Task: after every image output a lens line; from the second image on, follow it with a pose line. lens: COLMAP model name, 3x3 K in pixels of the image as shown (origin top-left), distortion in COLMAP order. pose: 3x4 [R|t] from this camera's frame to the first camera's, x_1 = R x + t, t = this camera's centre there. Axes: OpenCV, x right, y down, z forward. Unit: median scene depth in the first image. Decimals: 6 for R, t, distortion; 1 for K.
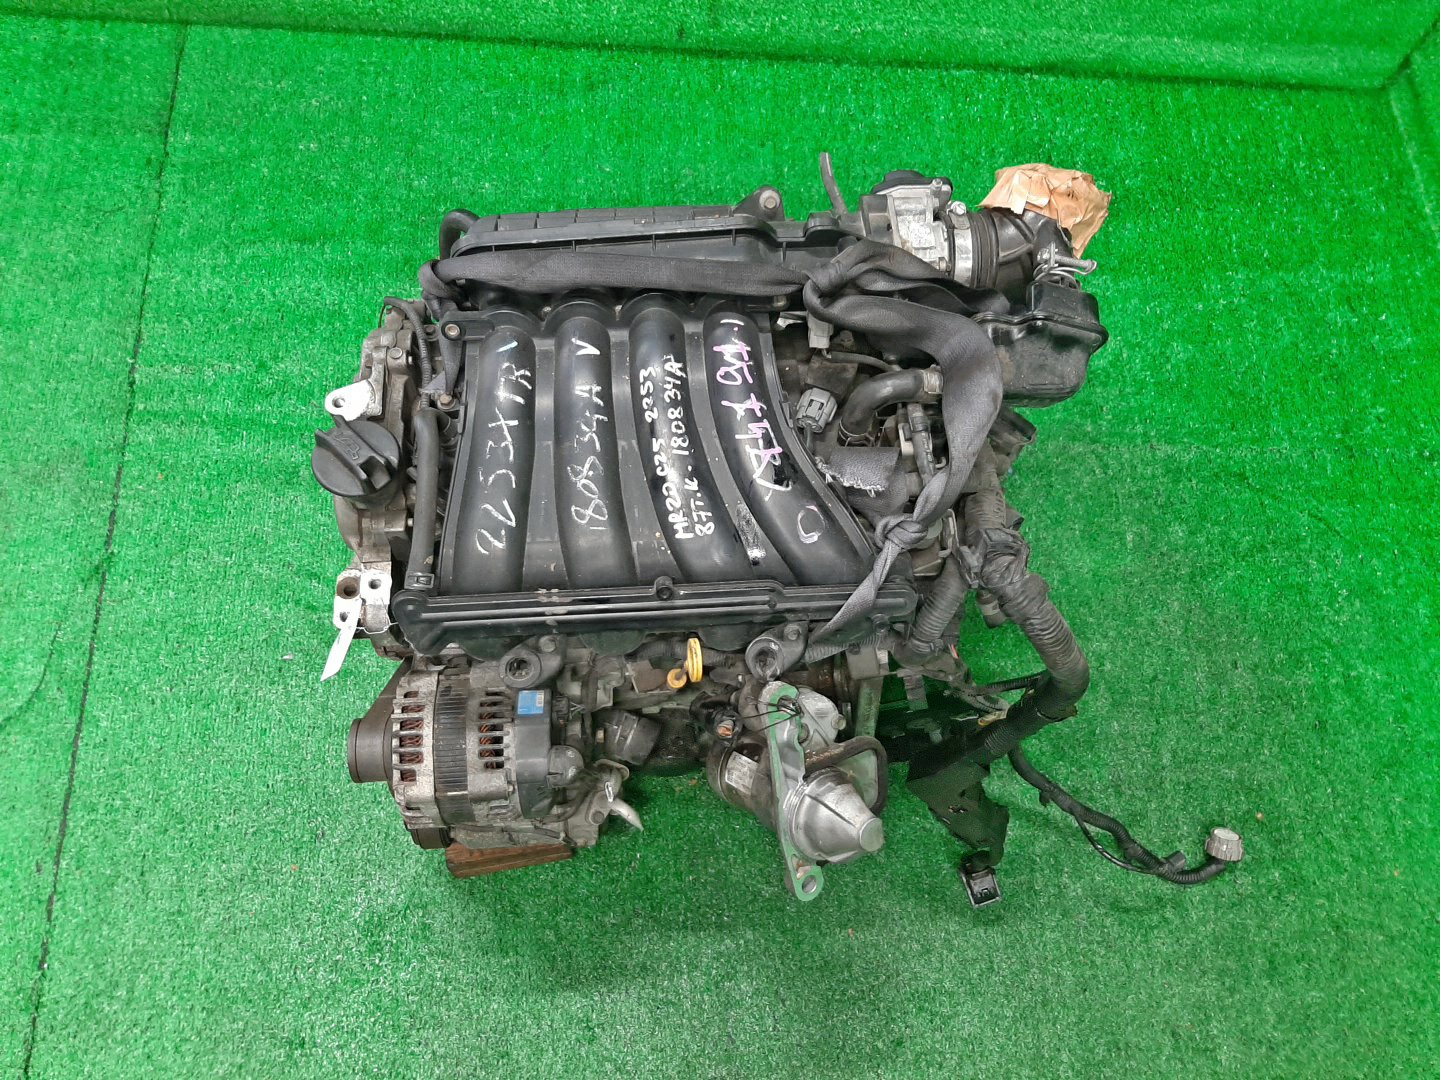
lens RADIAL K [[1125.5, 0, 720.0], [0, 1125.5, 540.0], [0, 0, 1]] dist [0.067014, -0.118125]
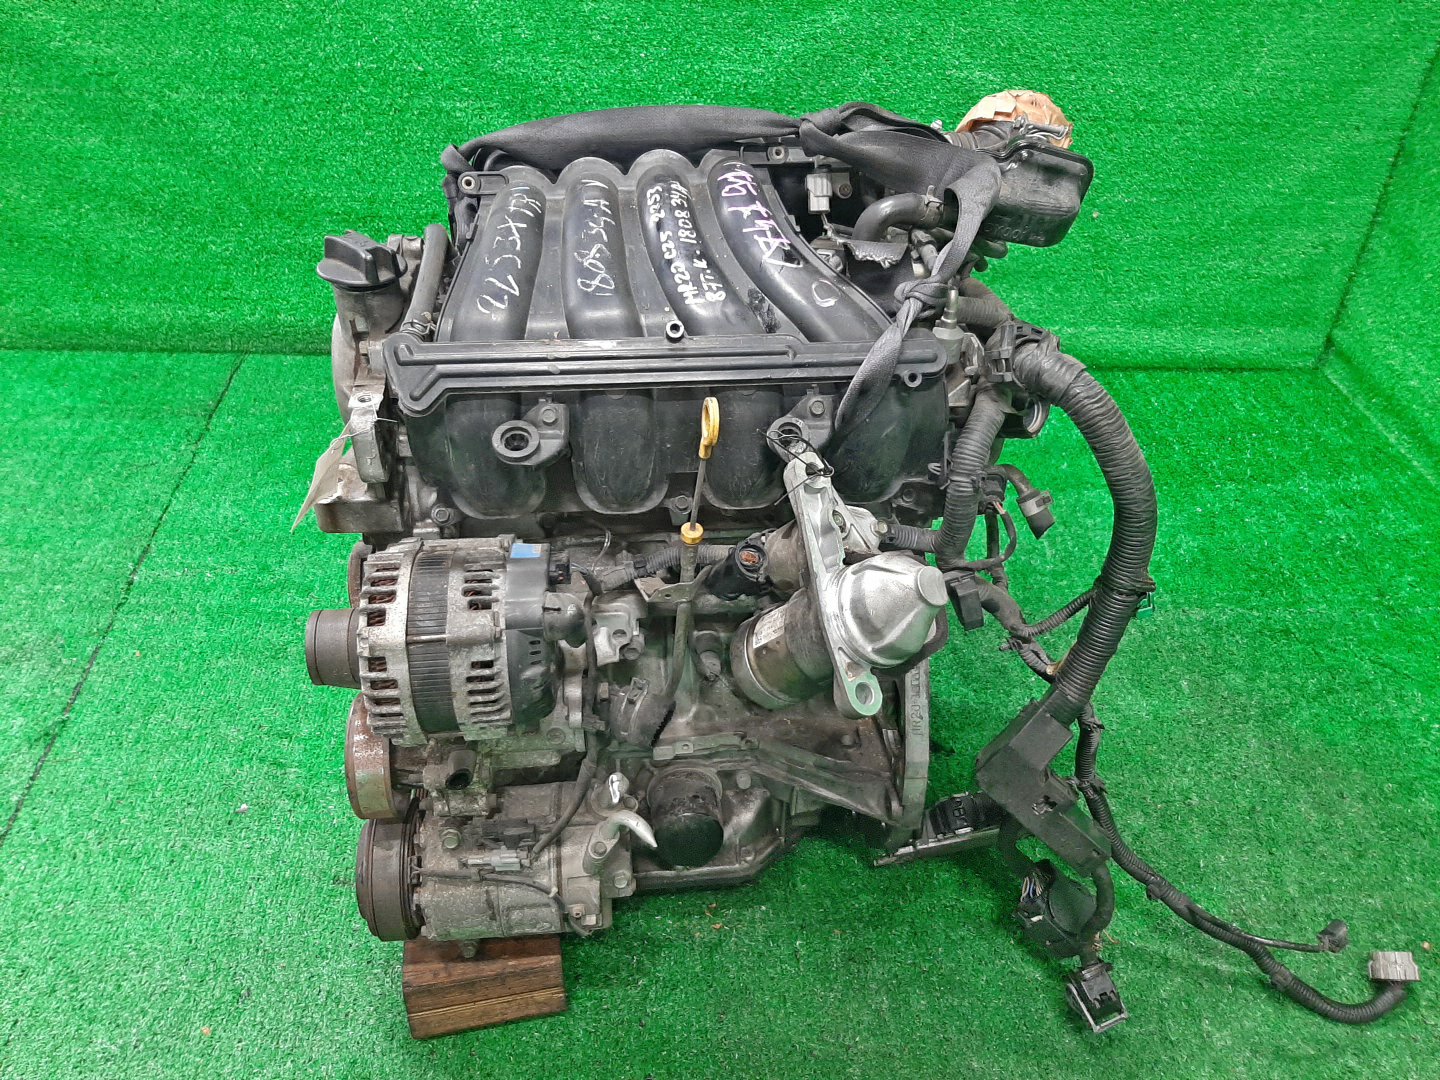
lens RADIAL K [[1125.5, 0, 720.0], [0, 1125.5, 540.0], [0, 0, 1]] dist [0.067014, -0.118125]
pose [[0.999019, -0.043859, 0.006119, -0.019396], [0.040816, 0.858340, -0.511454, 0.517405], [0.017180, 0.511202, 0.859289, 0.217012]]
